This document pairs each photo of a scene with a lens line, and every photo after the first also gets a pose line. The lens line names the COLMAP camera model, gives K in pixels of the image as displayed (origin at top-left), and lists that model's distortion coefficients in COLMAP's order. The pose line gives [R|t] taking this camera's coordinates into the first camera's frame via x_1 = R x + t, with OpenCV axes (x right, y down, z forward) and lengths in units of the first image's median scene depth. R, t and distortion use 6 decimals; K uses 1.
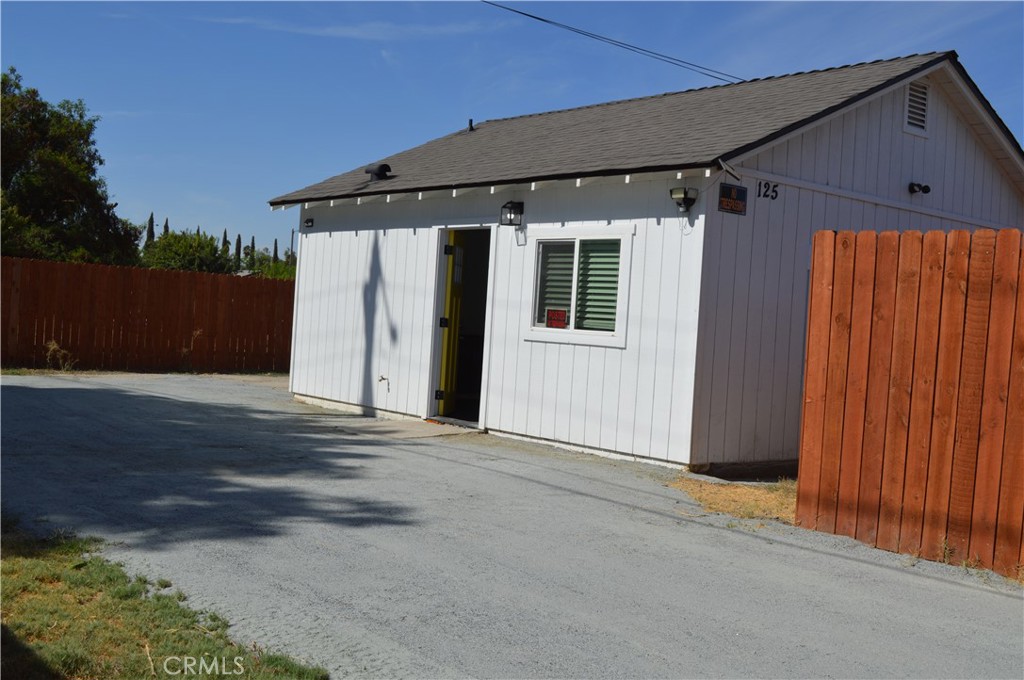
lens RADIAL K [[1118.7, 0, 507.1], [0, 1118.7, 341.1], [0, 0, 1]] dist [-0.053990, 0.002965]
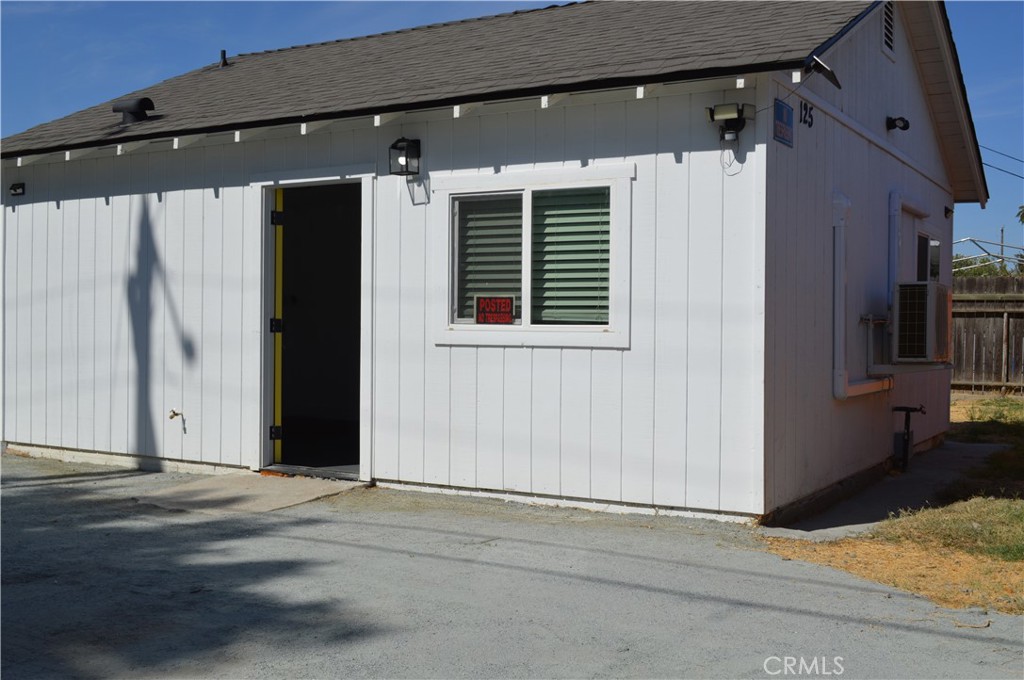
lens RADIAL K [[1118.7, 0, 507.1], [0, 1118.7, 341.1], [0, 0, 1]] dist [-0.053990, 0.002965]
pose [[0.938888, -0.059810, 0.338987, -0.176449], [0.056634, 0.998209, 0.019261, -0.014031], [-0.339532, 0.001114, 0.940594, 0.362859]]
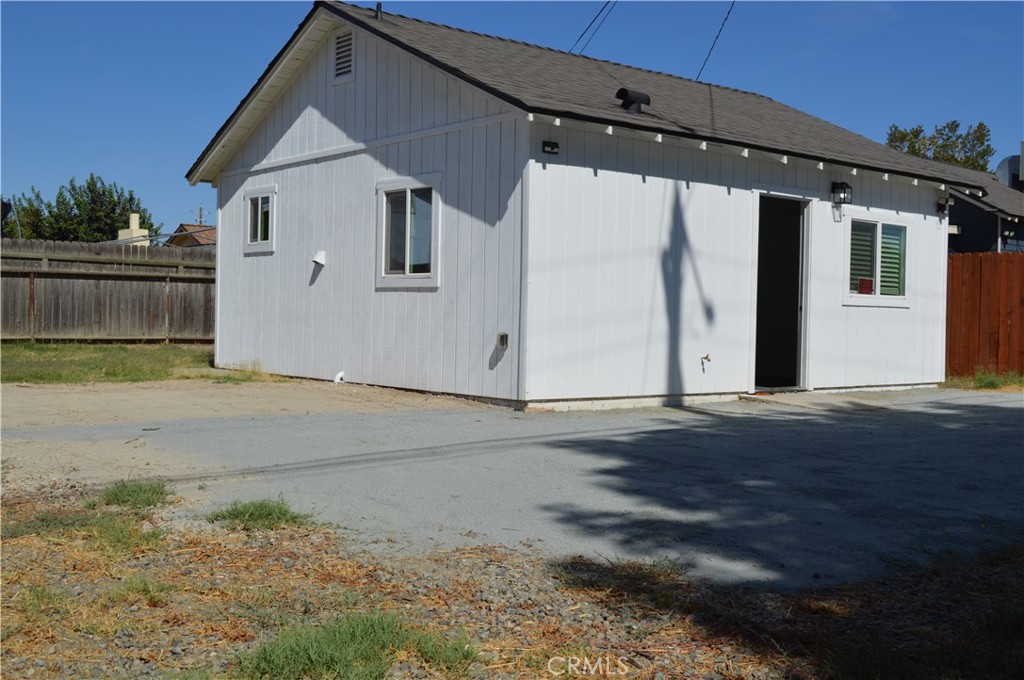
lens RADIAL K [[1118.7, 0, 507.1], [0, 1118.7, 341.1], [0, 0, 1]] dist [-0.053990, 0.002965]
pose [[0.007943, -0.088517, 0.996043, -1.156872], [-0.004515, 0.996061, 0.088555, -0.065681], [-0.999958, -0.005201, 0.007512, 1.368693]]
